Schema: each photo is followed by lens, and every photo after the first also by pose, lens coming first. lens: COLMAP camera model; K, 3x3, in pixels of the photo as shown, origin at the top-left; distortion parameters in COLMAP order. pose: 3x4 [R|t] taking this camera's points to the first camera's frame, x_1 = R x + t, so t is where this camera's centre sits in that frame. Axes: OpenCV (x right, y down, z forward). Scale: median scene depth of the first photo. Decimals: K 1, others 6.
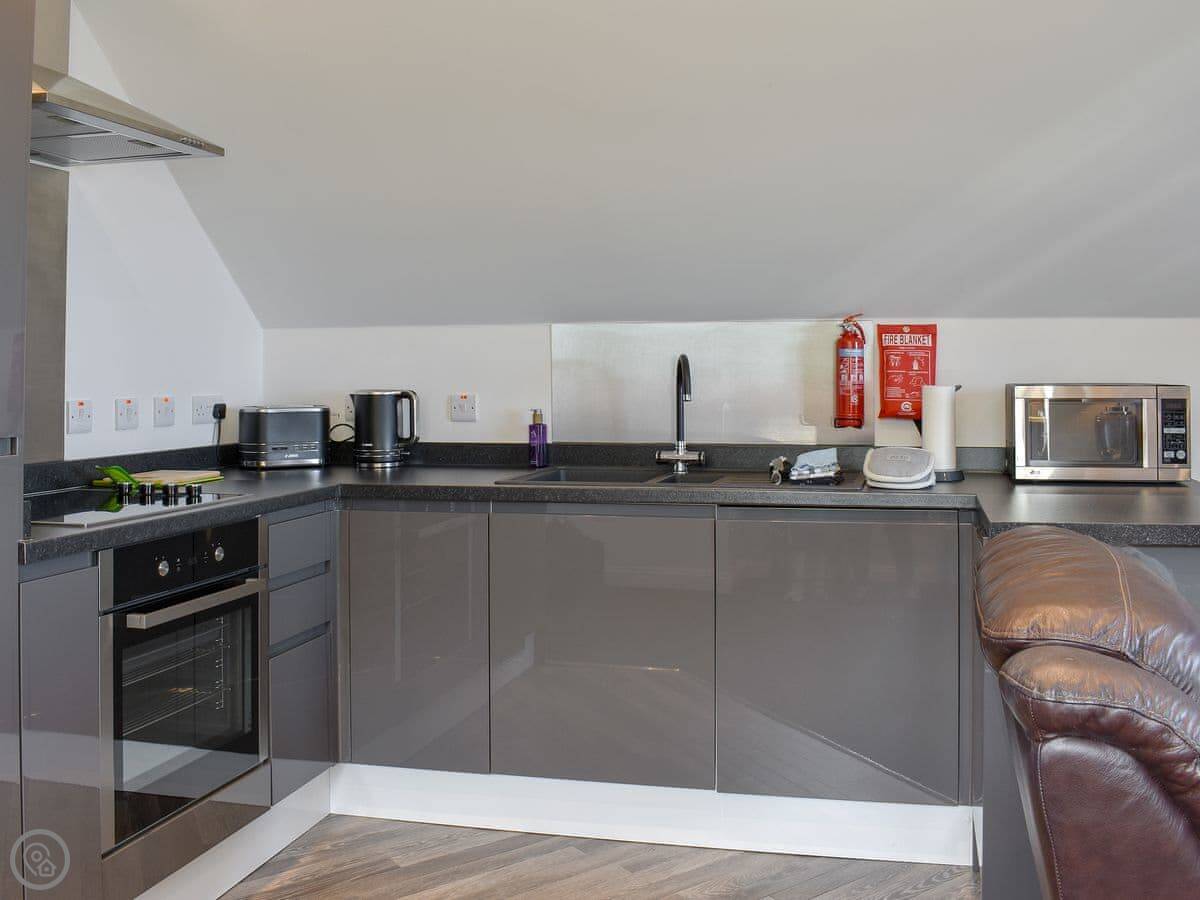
lens RADIAL K [[1153.3, 0, 593.9], [0, 1153.3, 387.7], [0, 0, 1]] dist [-0.019584, -0.081197]
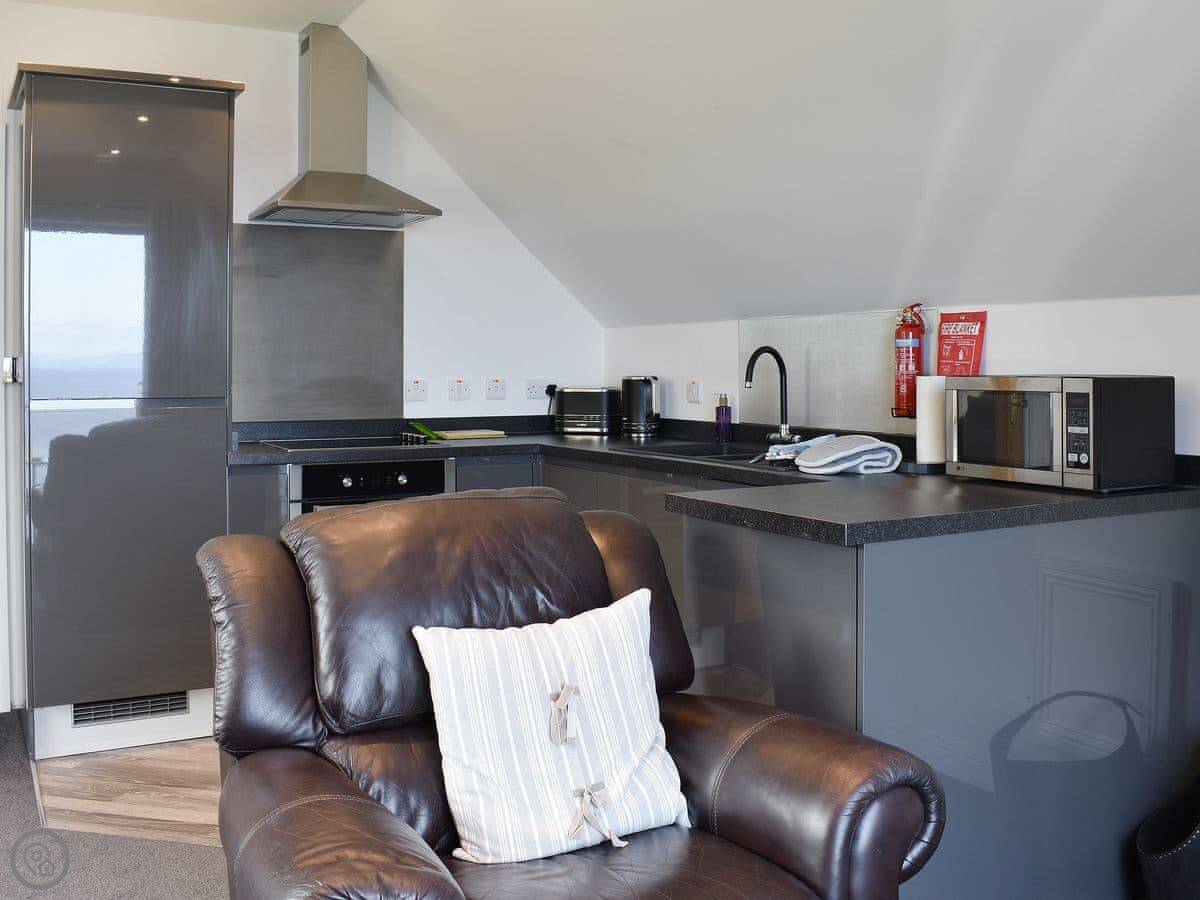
lens RADIAL K [[1153.3, 0, 593.9], [0, 1153.3, 387.7], [0, 0, 1]] dist [-0.019584, -0.081197]
pose [[0.666734, 0.017924, -0.745080, 0.784831], [-0.011709, 0.999839, 0.013575, -0.001556], [0.745203, -0.000327, 0.666837, 0.130402]]
